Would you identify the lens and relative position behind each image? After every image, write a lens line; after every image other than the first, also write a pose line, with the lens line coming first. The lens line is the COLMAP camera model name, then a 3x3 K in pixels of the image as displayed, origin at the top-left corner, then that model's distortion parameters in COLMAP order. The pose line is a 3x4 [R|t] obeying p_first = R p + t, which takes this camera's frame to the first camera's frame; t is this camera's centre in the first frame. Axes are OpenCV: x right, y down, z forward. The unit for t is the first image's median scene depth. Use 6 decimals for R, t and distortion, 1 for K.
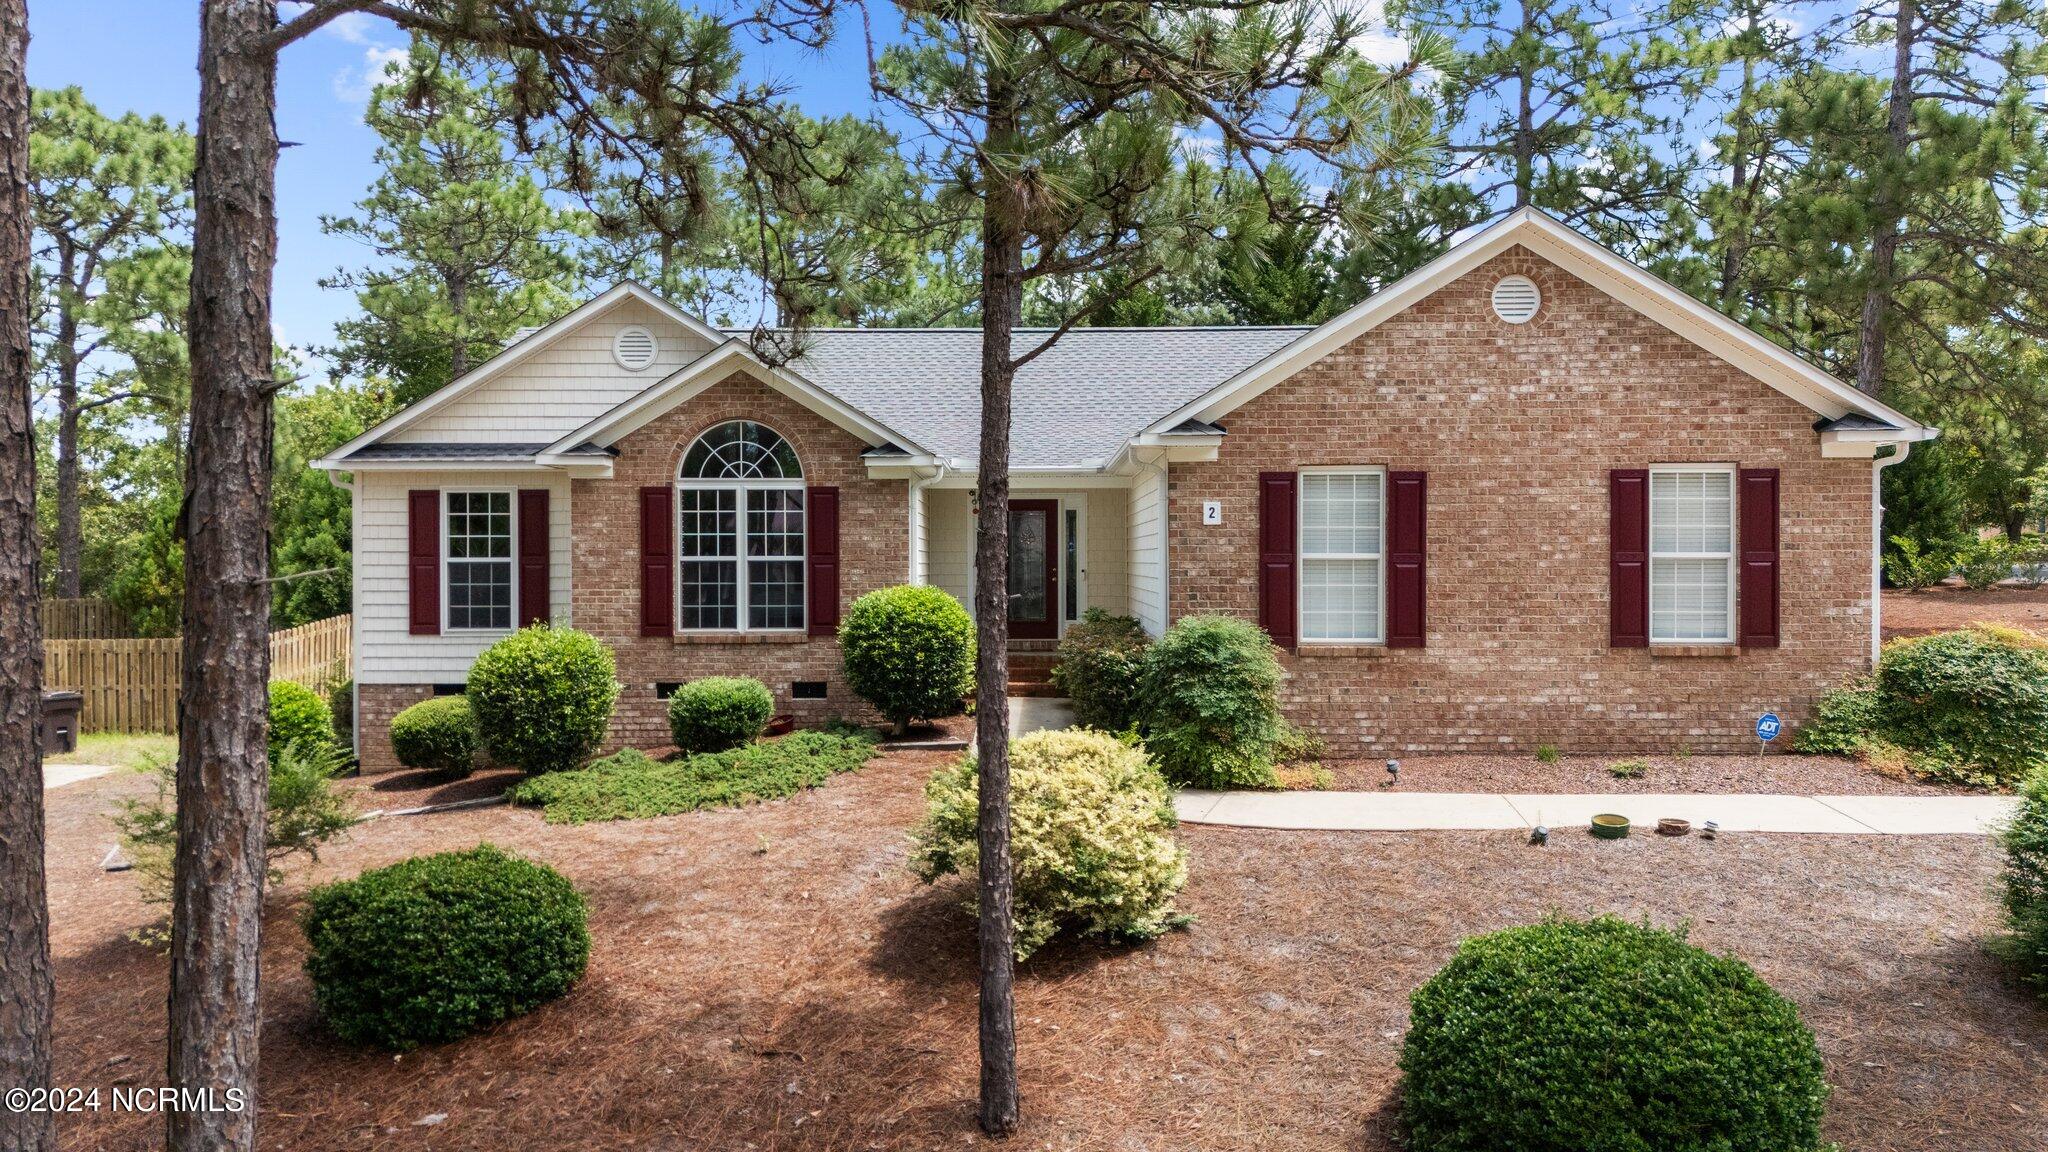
lens RADIAL K [[1503.4, 0, 1027.6], [0, 1503.4, 569.4], [0, 0, 1]] dist [0.025715, -0.001273]
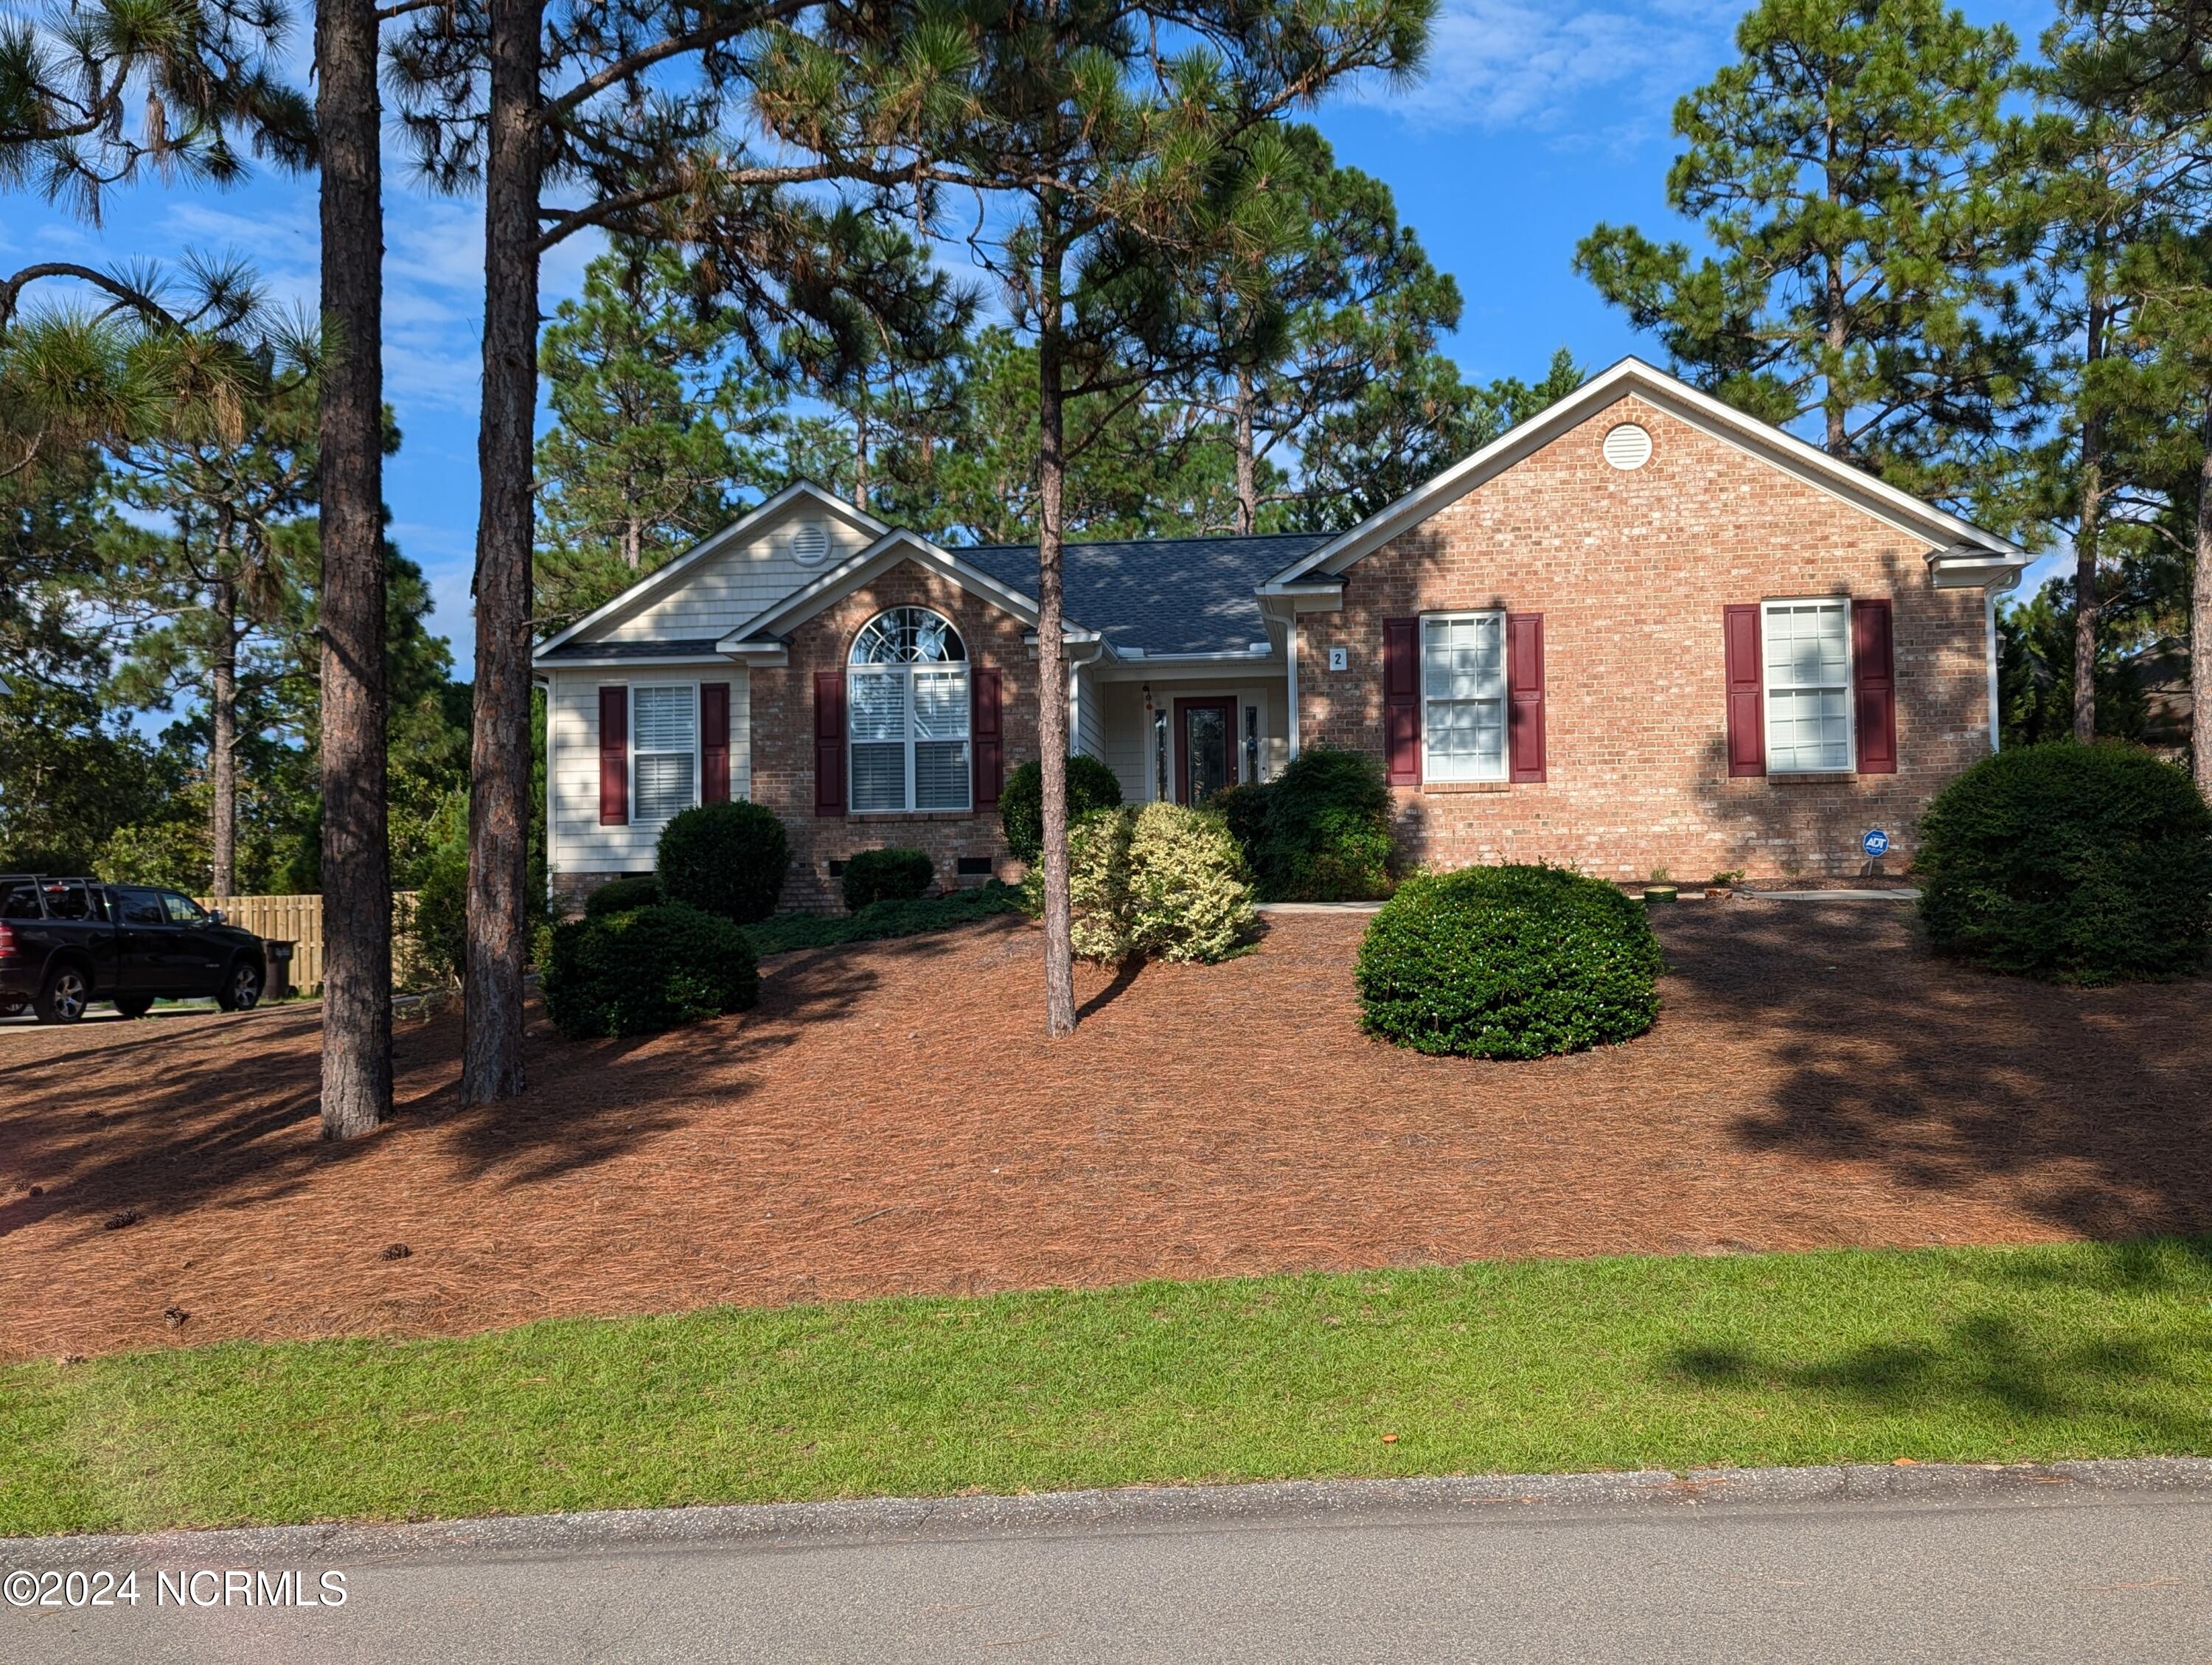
lens RADIAL K [[1922.3, 0, 1103.9], [0, 1922.3, 827.1], [0, 0, 1]] dist [0.019304, 0.000932]
pose [[0.993137, -0.018009, -0.115560, 0.093529], [0.012306, 0.998680, -0.049871, 0.119976], [0.116305, 0.048106, 0.992048, -0.289104]]
